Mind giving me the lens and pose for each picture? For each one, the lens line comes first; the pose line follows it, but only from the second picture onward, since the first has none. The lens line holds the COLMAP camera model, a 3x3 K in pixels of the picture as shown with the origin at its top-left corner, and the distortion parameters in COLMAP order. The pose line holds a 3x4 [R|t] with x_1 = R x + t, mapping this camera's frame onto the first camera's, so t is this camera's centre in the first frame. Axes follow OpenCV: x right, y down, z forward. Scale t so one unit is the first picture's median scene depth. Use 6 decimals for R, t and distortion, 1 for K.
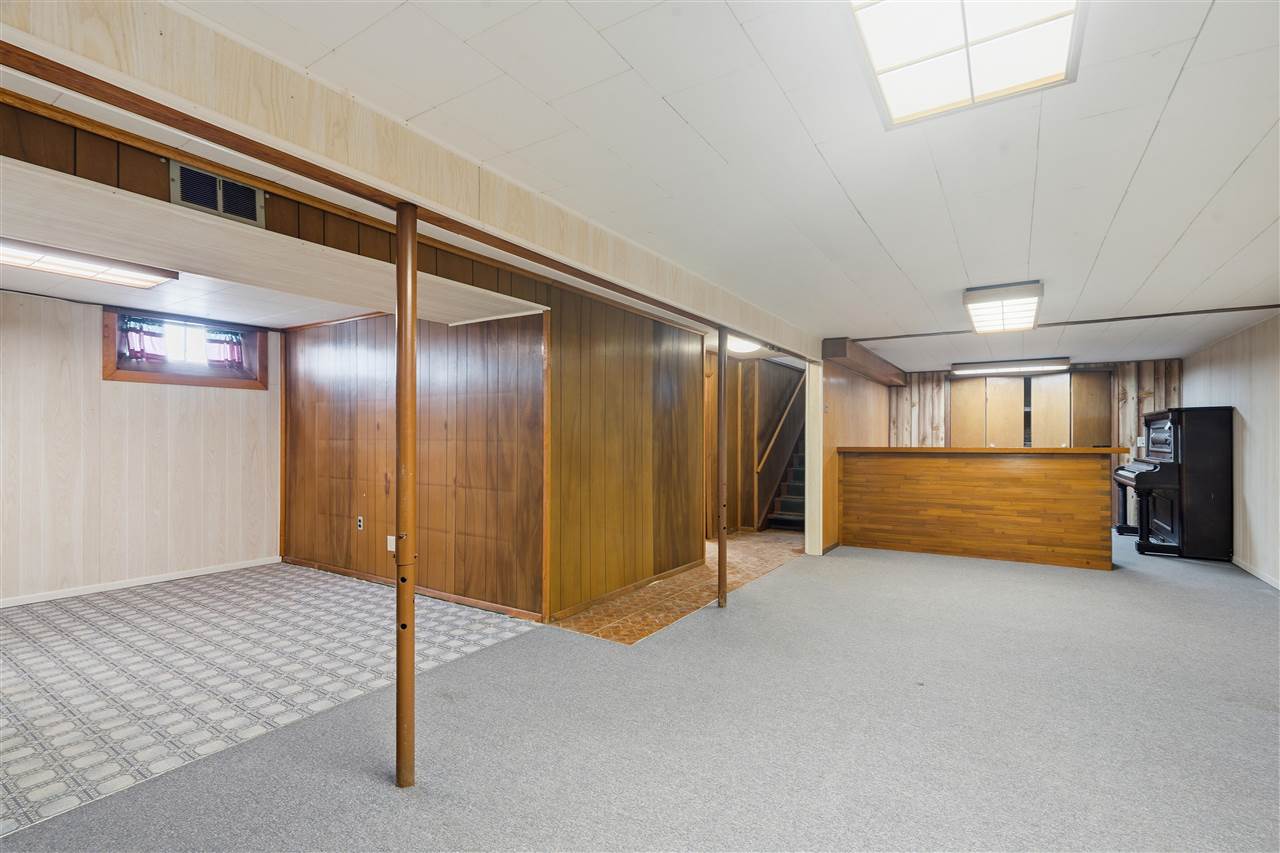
lens RADIAL K [[582.5, 0, 646.1], [0, 582.5, 433.1], [0, 0, 1]] dist [0.002849, -0.002201]
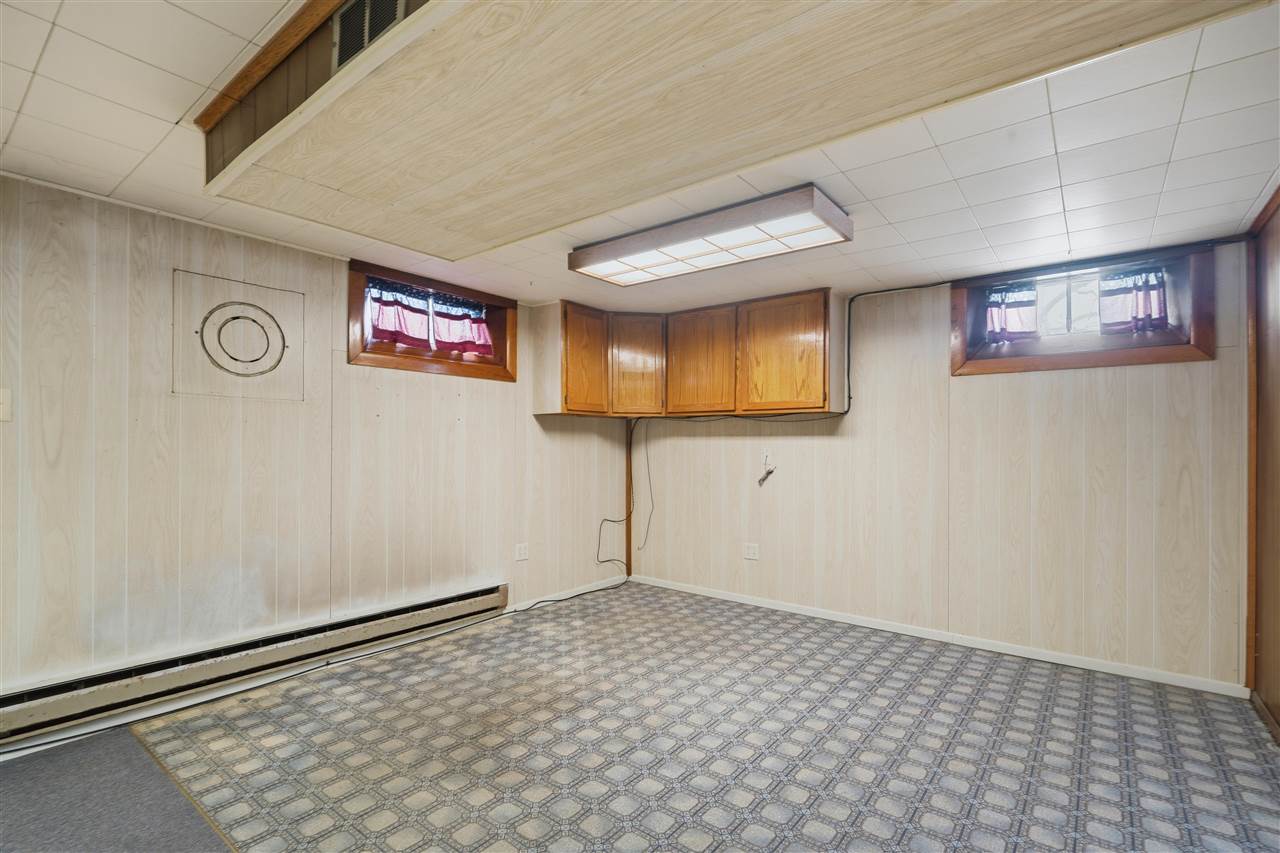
lens RADIAL K [[582.5, 0, 643.8], [0, 582.5, 455.9], [0, 0, 1]] dist [0.002849, -0.002201]
pose [[-0.094878, 0.016169, -0.995358, -0.080726], [0.003276, 0.999868, 0.015930, 0.001945], [0.995484, -0.001749, -0.094918, 0.527585]]
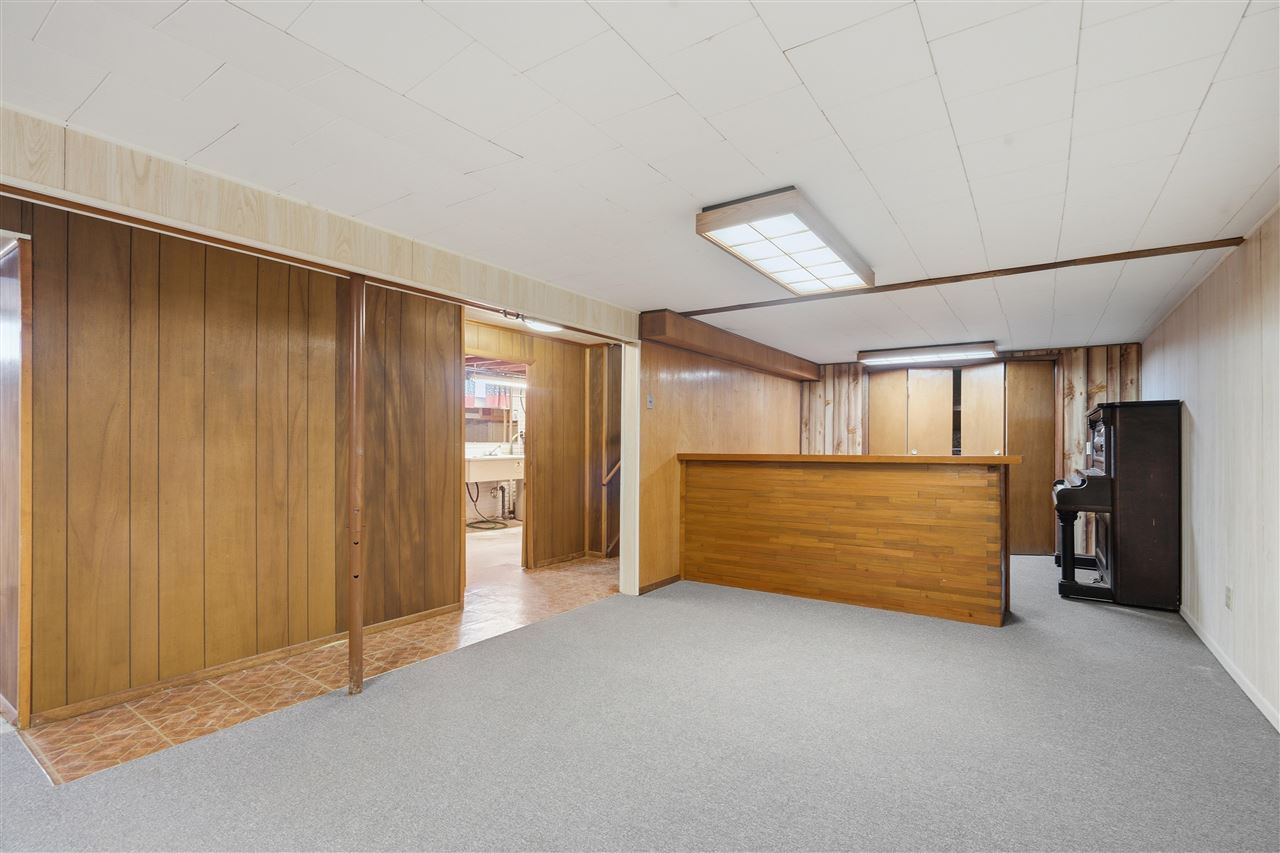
lens RADIAL K [[582.5, 0, 649.4], [0, 582.5, 443.6], [0, 0, 1]] dist [0.002849, -0.002201]
pose [[0.999645, 0.002557, -0.026527, 0.365011], [-0.002314, 0.999955, 0.009219, 0.003432], [0.026549, -0.009154, 0.999606, 0.257478]]
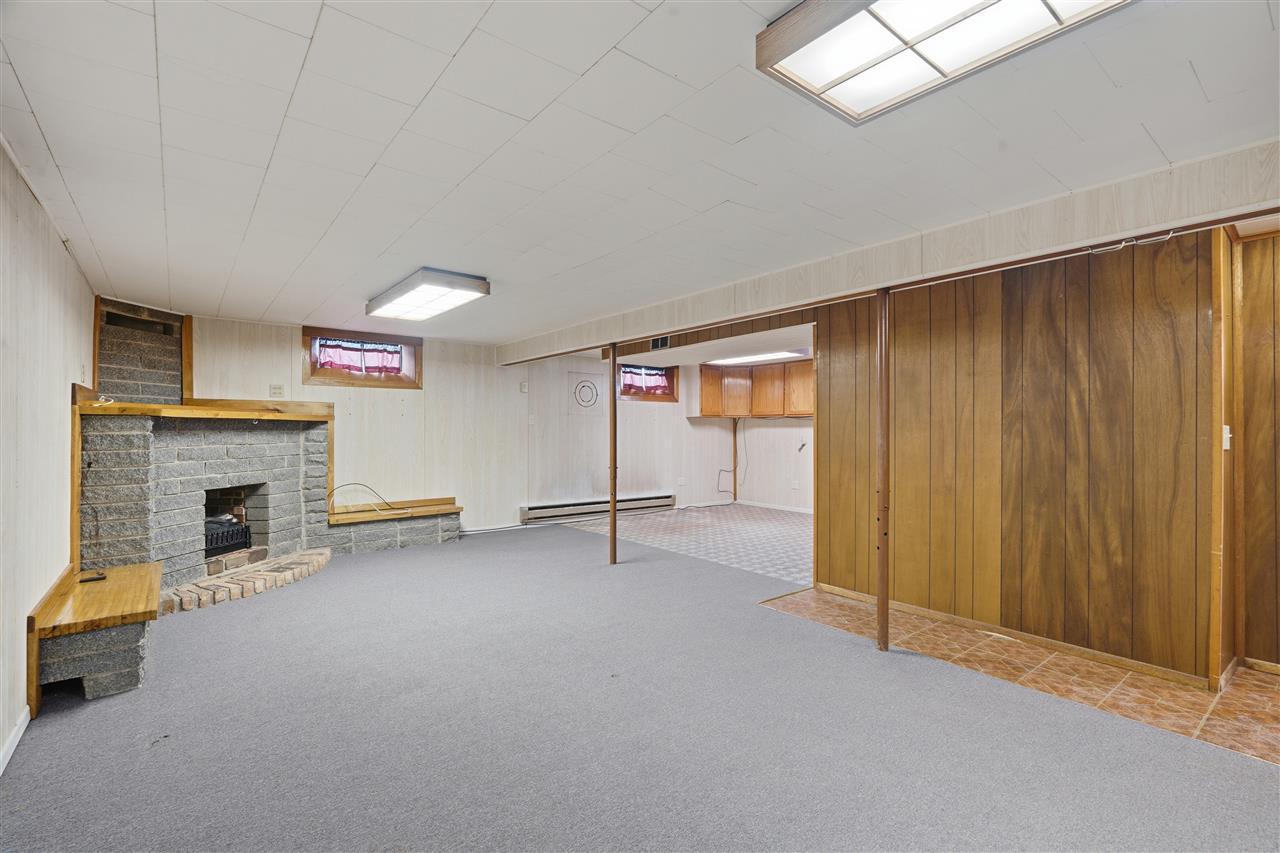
lens RADIAL K [[582.5, 0, 631.6], [0, 582.5, 429.0], [0, 0, 1]] dist [0.002849, -0.002201]
pose [[-0.341665, -0.007071, -0.939795, 0.737983], [0.005745, 0.999937, -0.009612, 0.006544], [0.939804, -0.008683, -0.341603, 0.718662]]
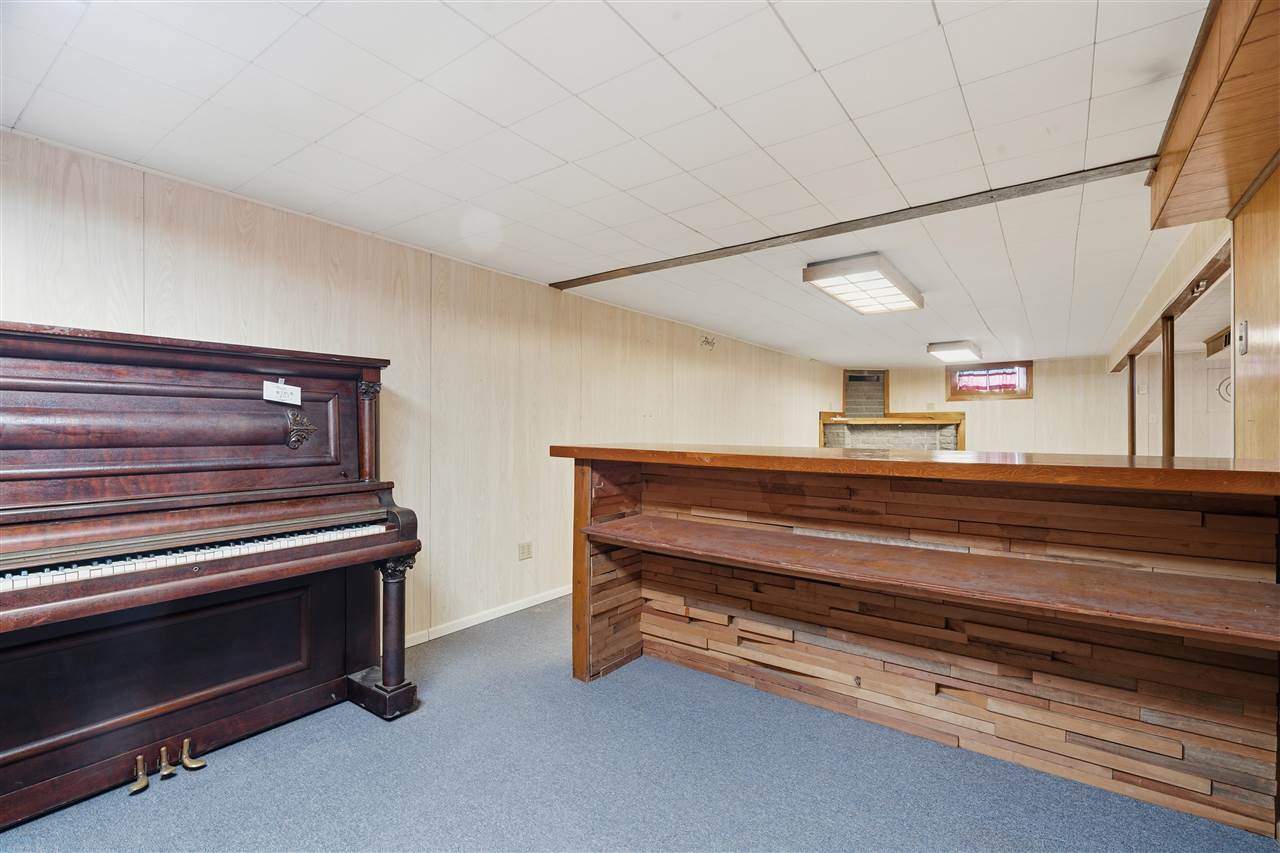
lens RADIAL K [[582.5, 0, 641.6], [0, 582.5, 431.5], [0, 0, 1]] dist [0.002849, -0.002201]
pose [[-0.997436, -0.000811, 0.071558, 0.722795], [-0.001660, 0.999929, -0.011800, 0.022384], [-0.071544, -0.011888, -0.997367, 1.557968]]
